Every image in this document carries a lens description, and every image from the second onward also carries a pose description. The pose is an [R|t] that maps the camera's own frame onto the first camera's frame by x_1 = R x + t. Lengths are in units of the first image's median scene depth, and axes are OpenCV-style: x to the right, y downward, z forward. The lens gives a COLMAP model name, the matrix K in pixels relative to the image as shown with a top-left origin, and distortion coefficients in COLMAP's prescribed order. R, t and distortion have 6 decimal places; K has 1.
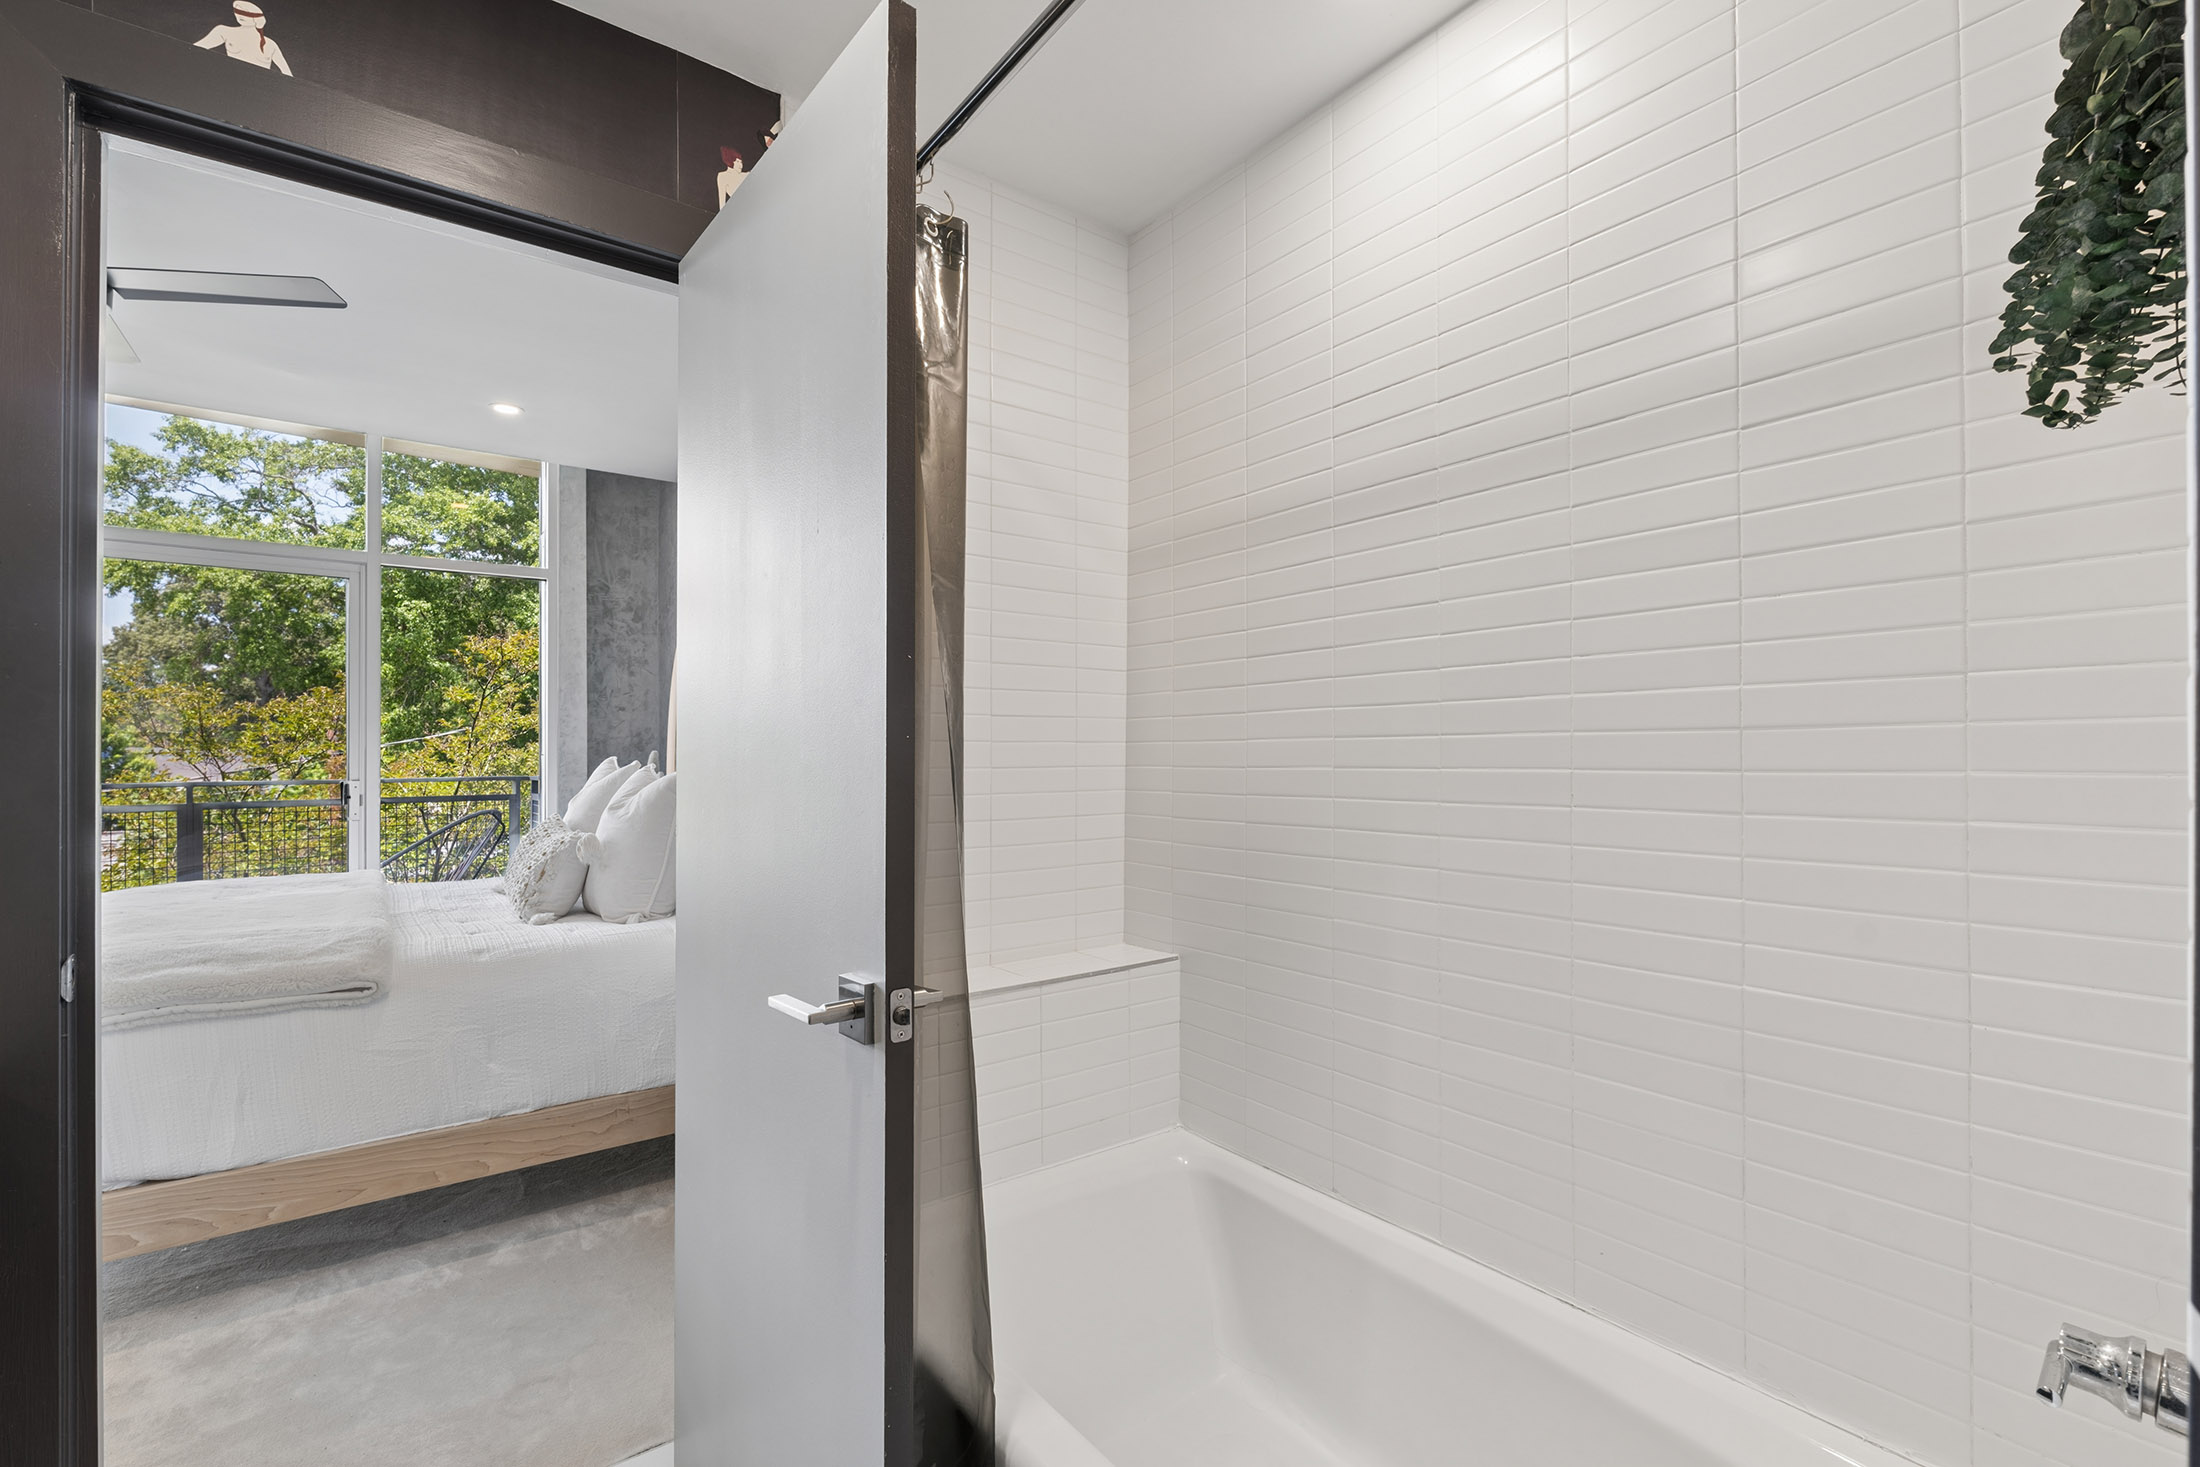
lens RADIAL K [[965.7, 0, 1099.1], [0, 965.7, 746.4], [0, 0, 1]] dist [-0.005579, 0.000140]
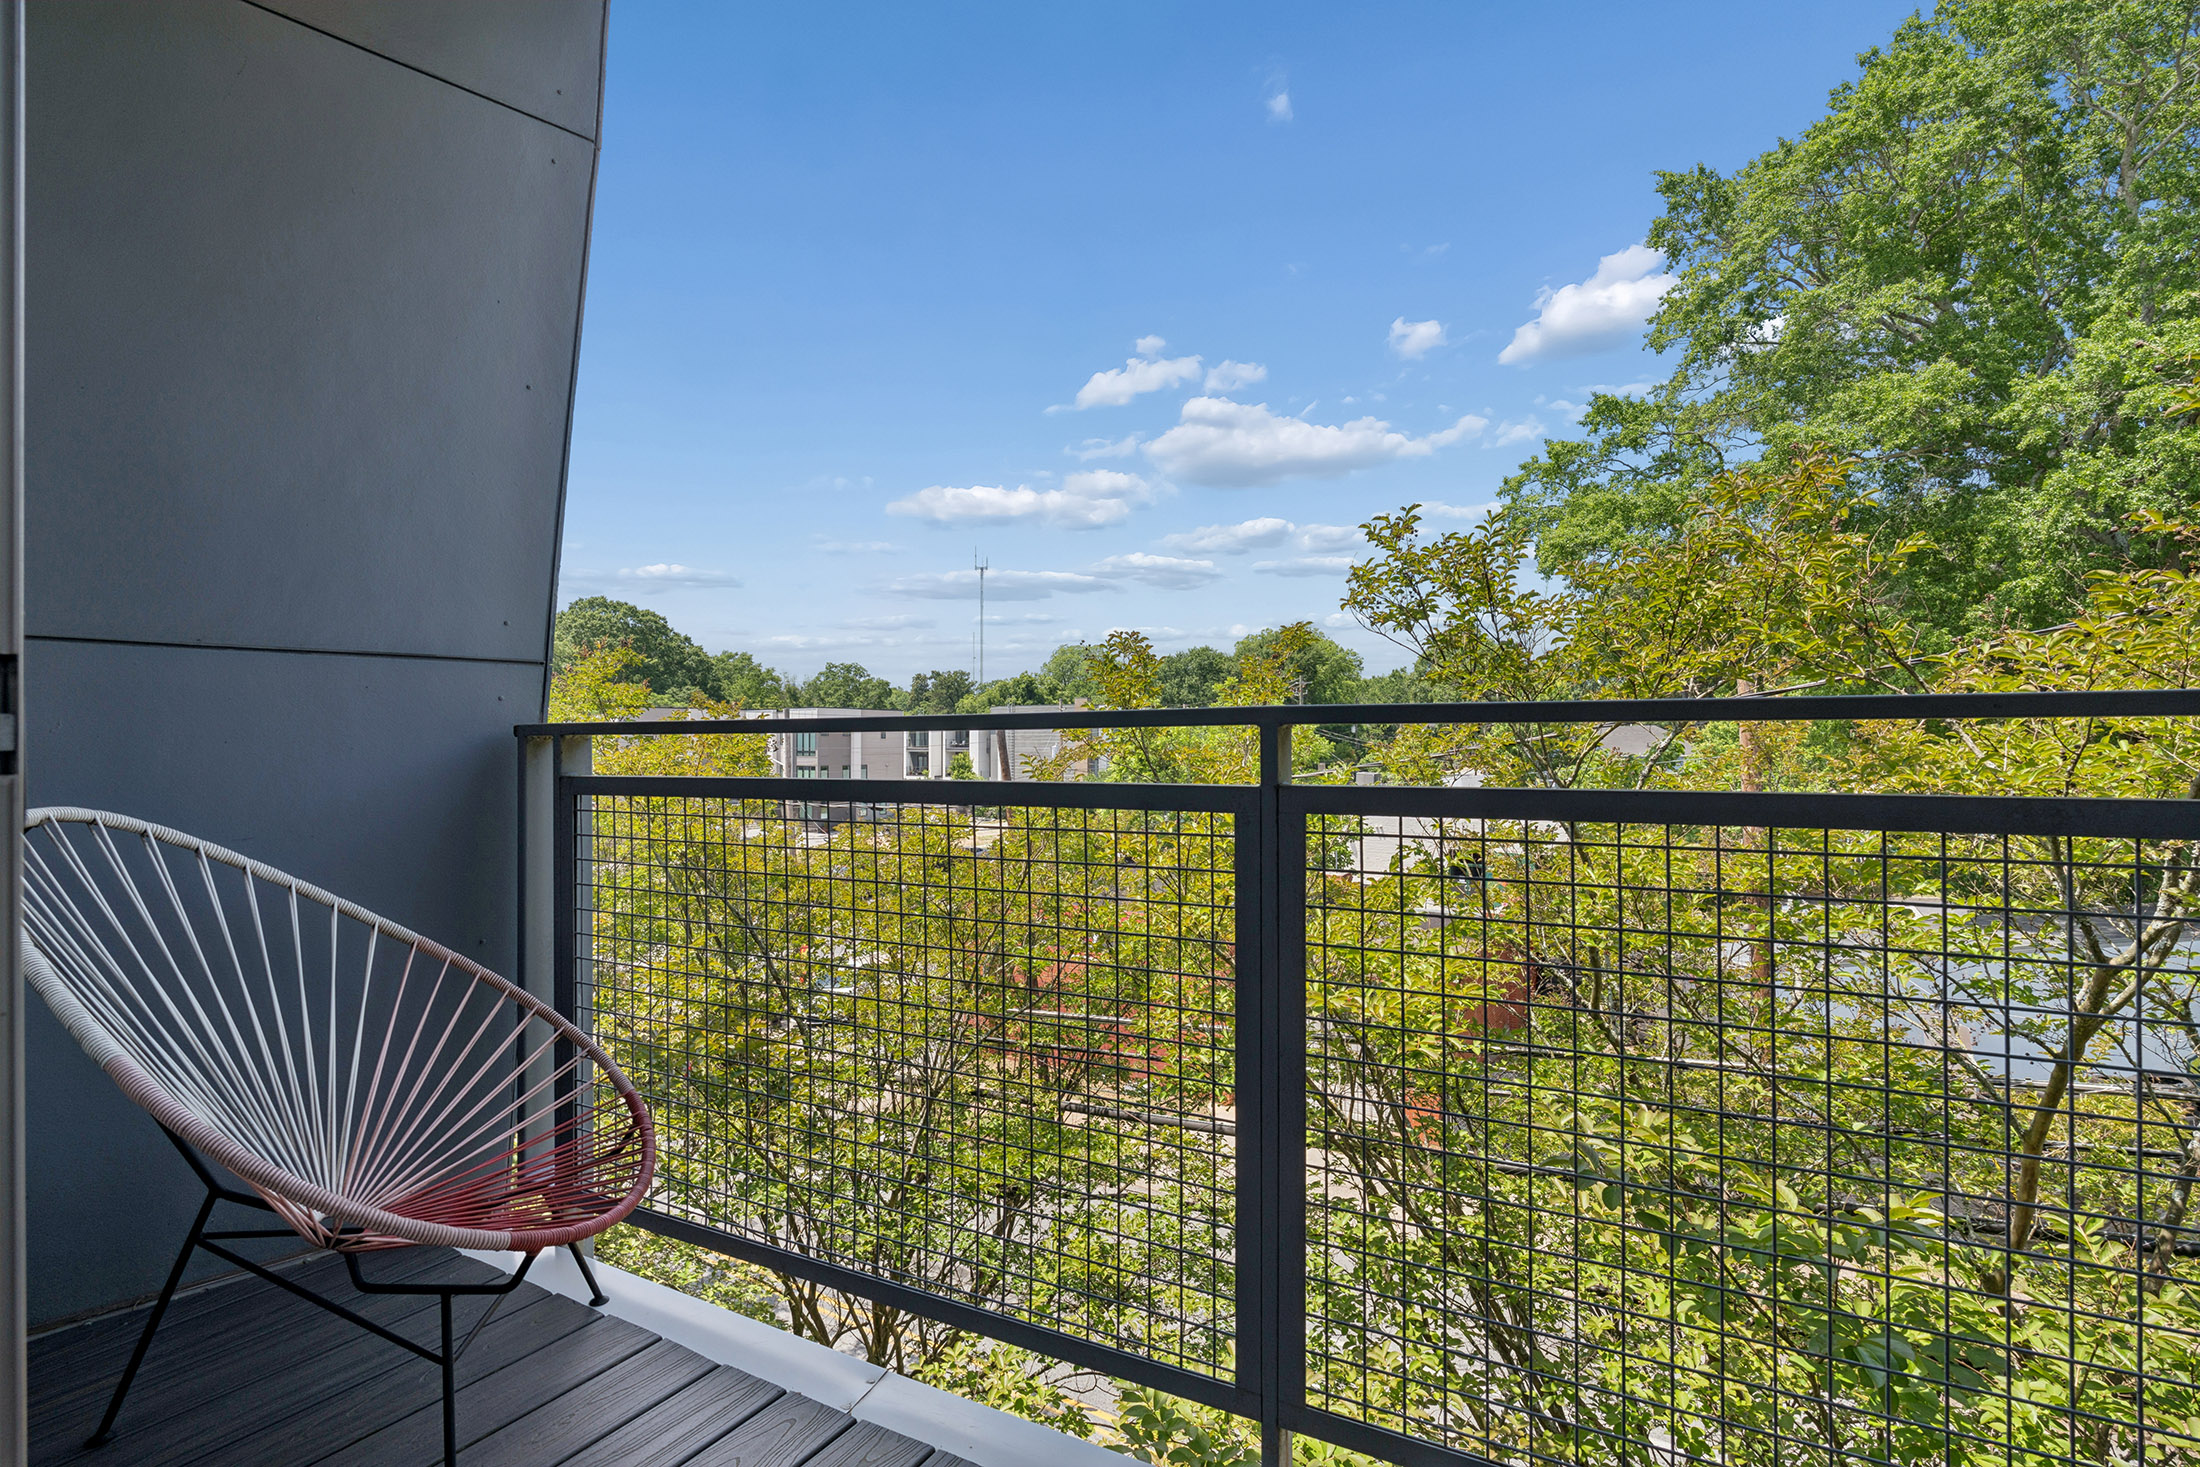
lens RADIAL K [[965.7, 0, 1099.4], [0, 965.7, 732.5], [0, 0, 1]] dist [-0.005579, 0.000140]
pose [[0.303466, 0.000293, -0.952842, -0.138385], [0.005084, 0.999985, 0.001927, 0.008005], [0.952829, -0.005429, 0.303460, 0.175440]]
